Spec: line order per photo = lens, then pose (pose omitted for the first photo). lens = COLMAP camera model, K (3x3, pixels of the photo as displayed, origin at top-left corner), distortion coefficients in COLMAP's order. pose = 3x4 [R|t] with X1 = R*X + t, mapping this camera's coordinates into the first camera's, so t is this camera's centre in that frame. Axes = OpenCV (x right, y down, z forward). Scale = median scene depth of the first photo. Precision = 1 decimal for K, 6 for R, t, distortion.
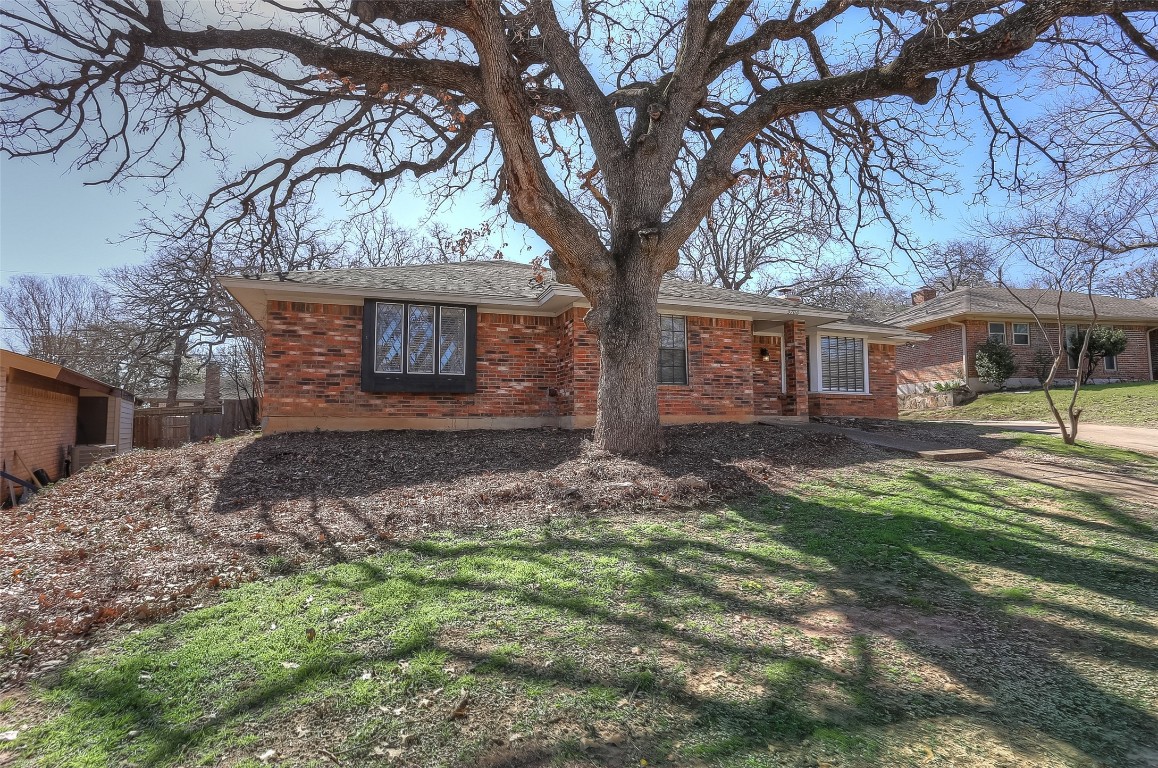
lens RADIAL K [[572.2, 0, 579.0], [0, 572.2, 384.0], [0, 0, 1]] dist [-0.067649, 0.038355]
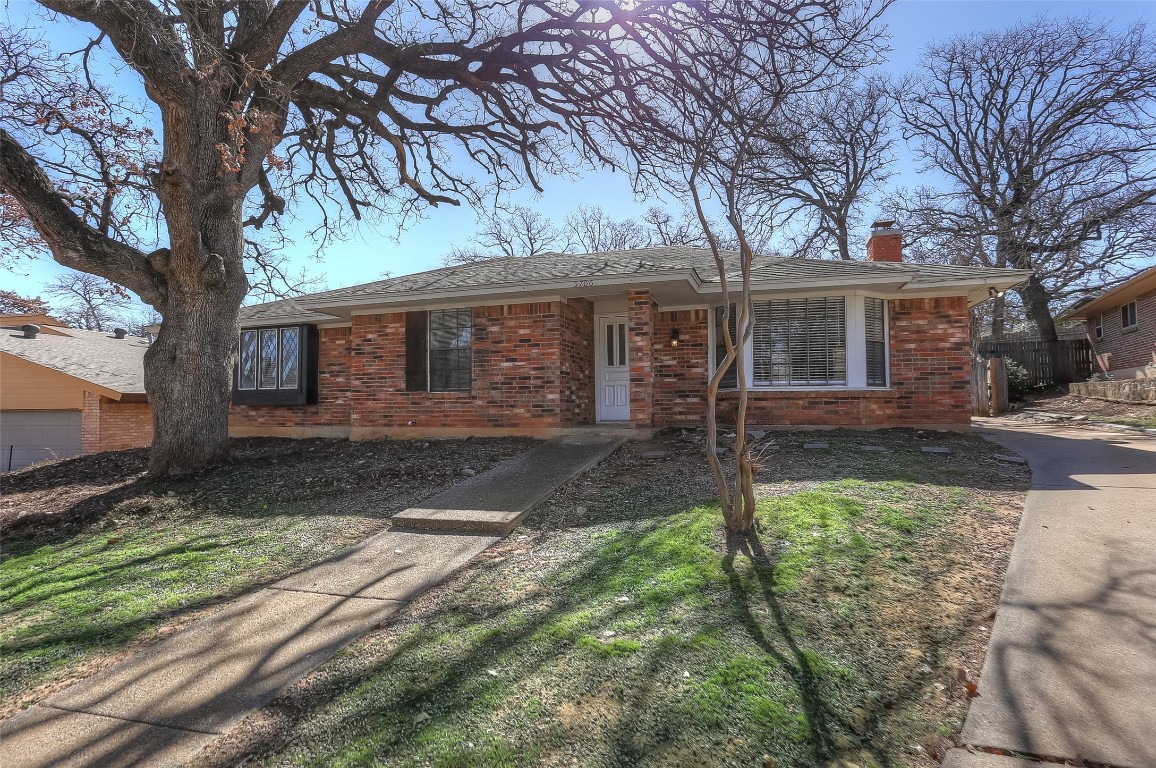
lens RADIAL K [[571.2, 0, 578.0], [0, 571.2, 384.0], [0, 0, 1]] dist [-0.067649, 0.038355]
pose [[0.784976, -0.027280, -0.618925, 0.844918], [0.049986, 0.998562, 0.019384, -0.017130], [0.617506, -0.046154, 0.785211, 0.454489]]
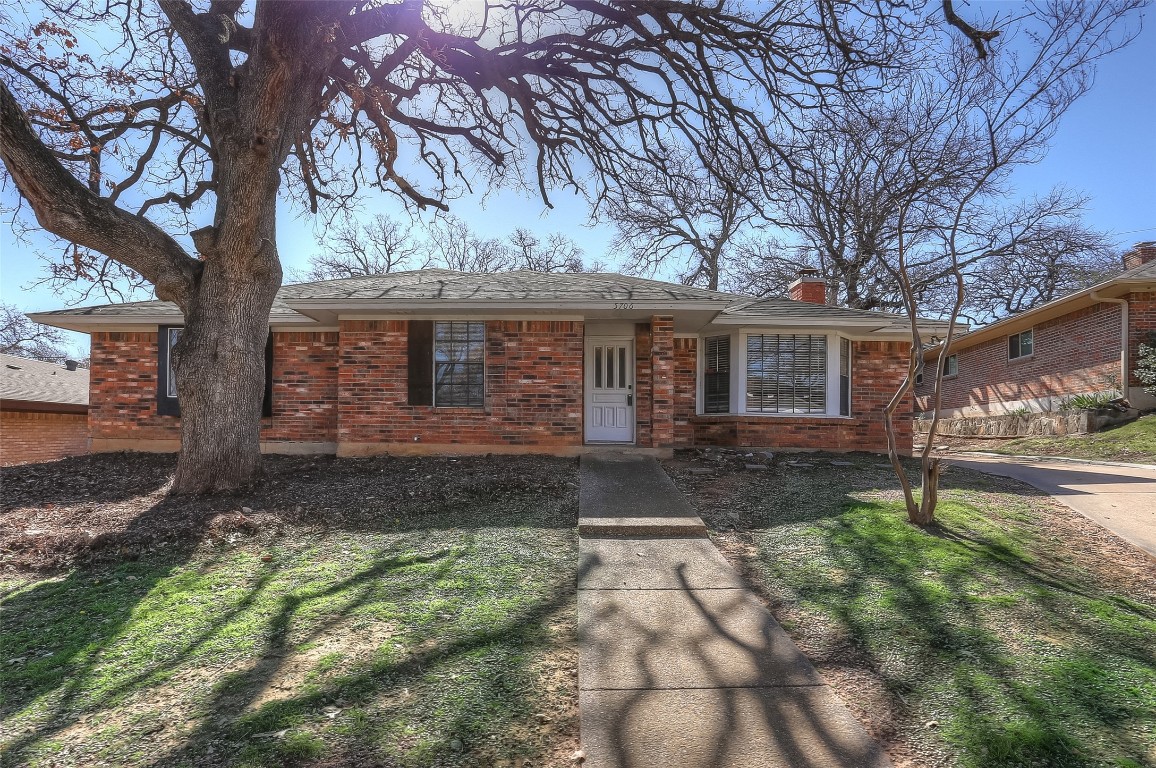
lens RADIAL K [[590.4, 0, 541.7], [0, 590.4, 427.7], [0, 0, 1]] dist [-0.051036, 0.026736]
pose [[0.917199, 0.013639, -0.398196, 0.611454], [0.009718, 0.998351, 0.056578, -0.015843], [0.398311, -0.055763, 0.915554, 0.270983]]
